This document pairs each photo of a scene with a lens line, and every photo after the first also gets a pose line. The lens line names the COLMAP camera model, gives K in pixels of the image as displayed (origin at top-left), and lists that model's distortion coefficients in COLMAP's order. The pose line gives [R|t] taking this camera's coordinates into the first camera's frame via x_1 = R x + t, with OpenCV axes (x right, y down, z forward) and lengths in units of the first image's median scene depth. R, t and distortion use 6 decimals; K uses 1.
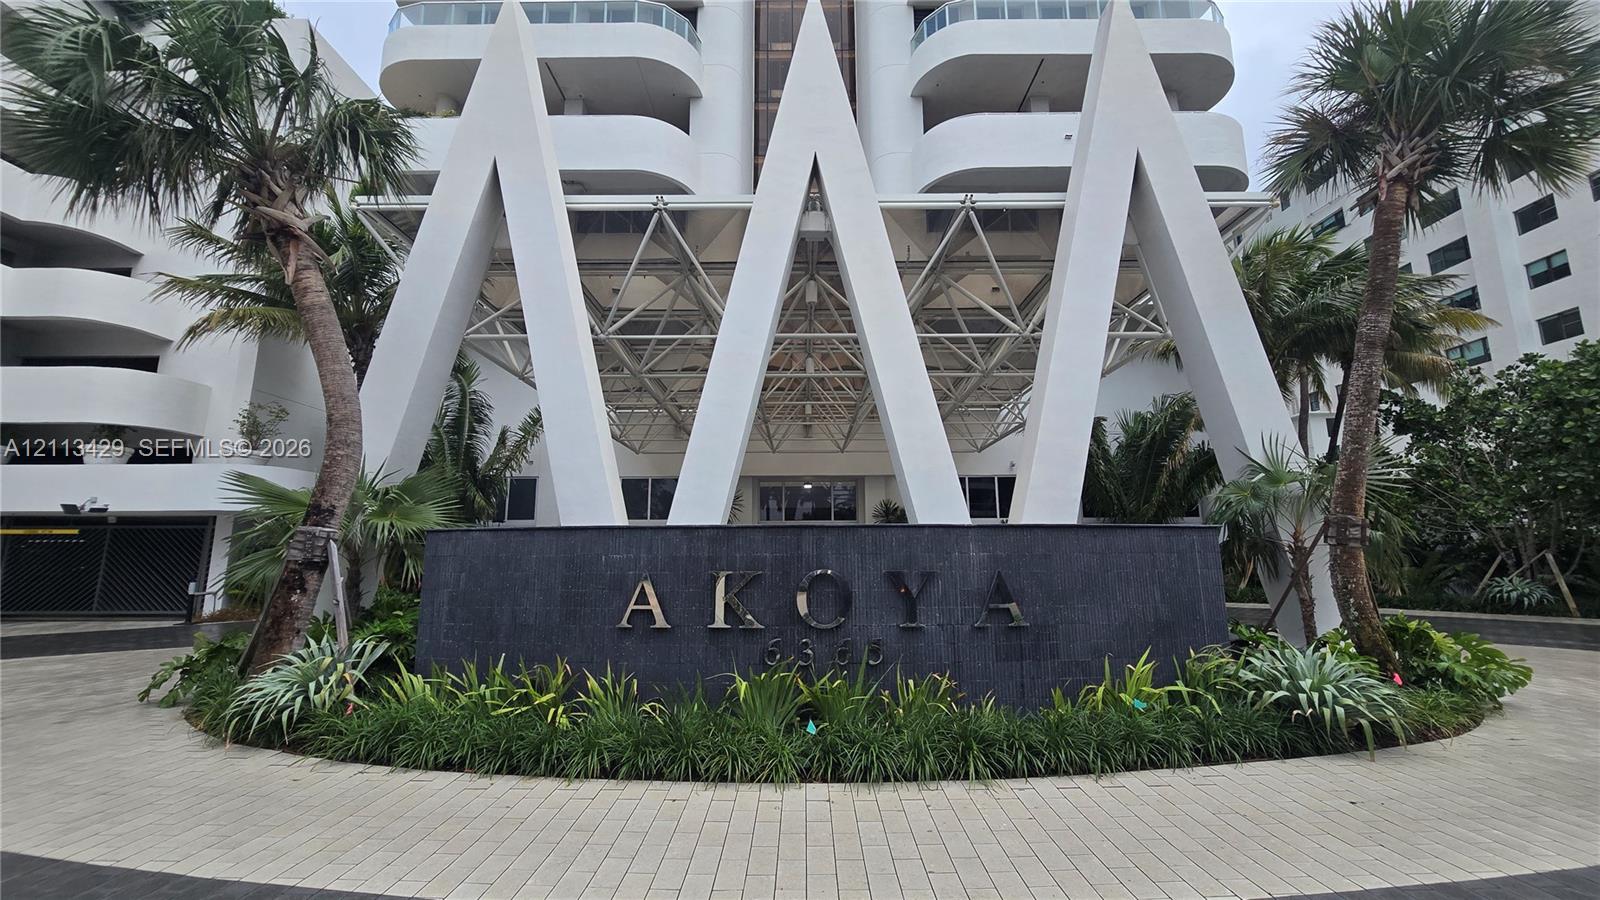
lens RADIAL K [[655.6, 0, 800.0], [0, 655.6, 450.0], [0, 0, 1]] dist [-0.001691, -0.000160]
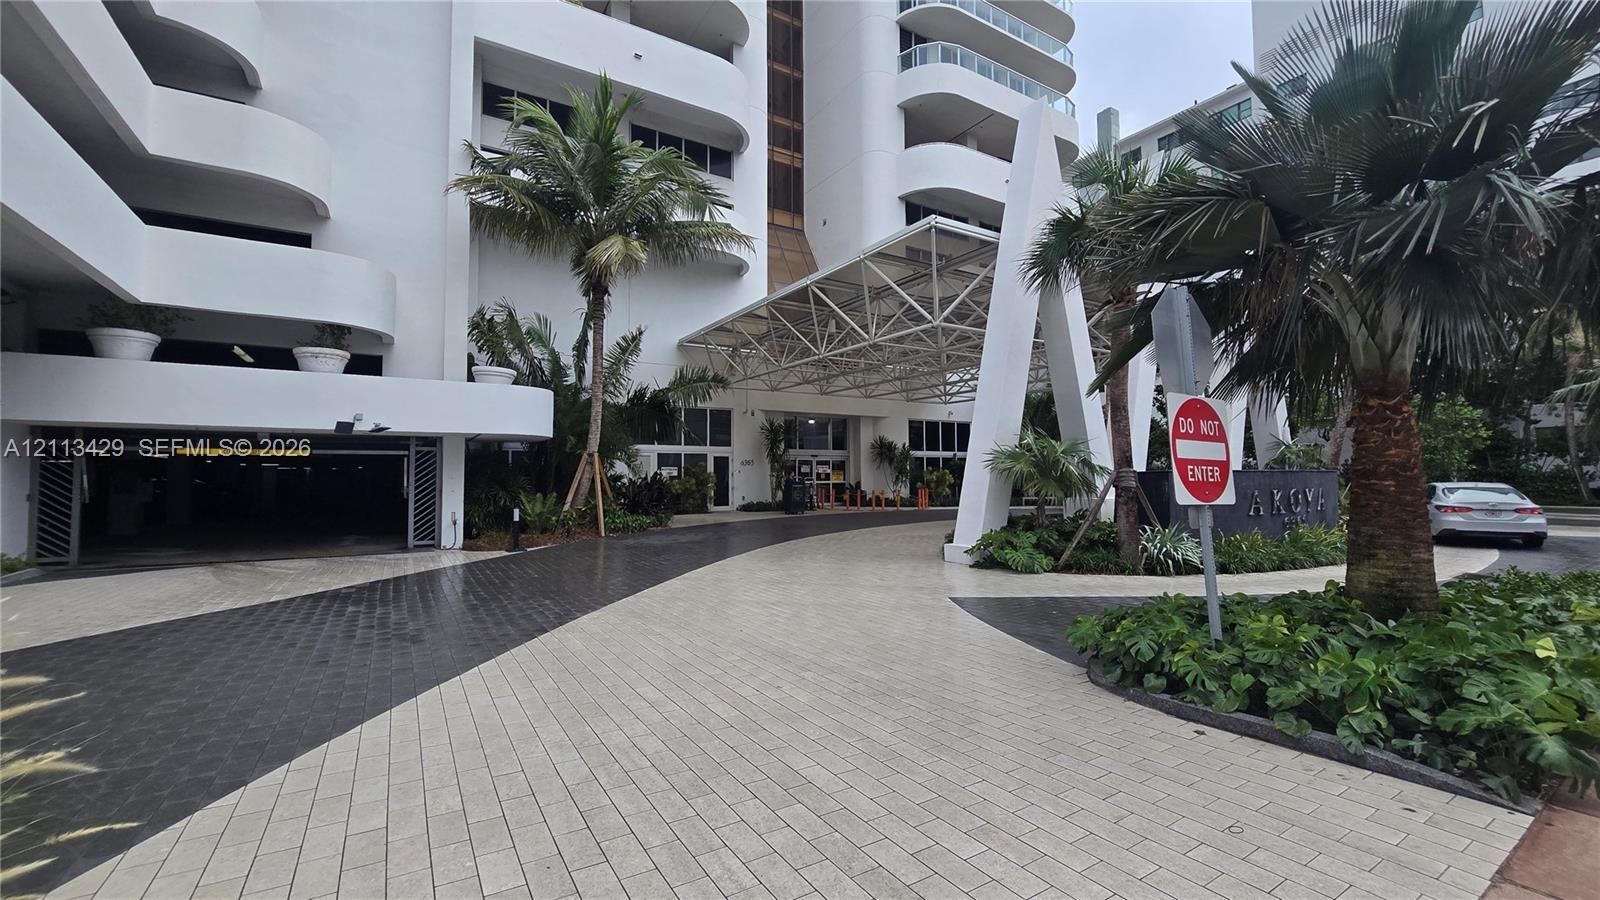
lens RADIAL K [[655.6, 0, 800.0], [0, 655.6, 450.0], [0, 0, 1]] dist [-0.001691, -0.000160]
pose [[0.846266, 0.016869, 0.532494, -0.707785], [-0.077656, 0.992730, 0.091964, -0.002233], [-0.527071, -0.119177, 0.841423, -0.012783]]
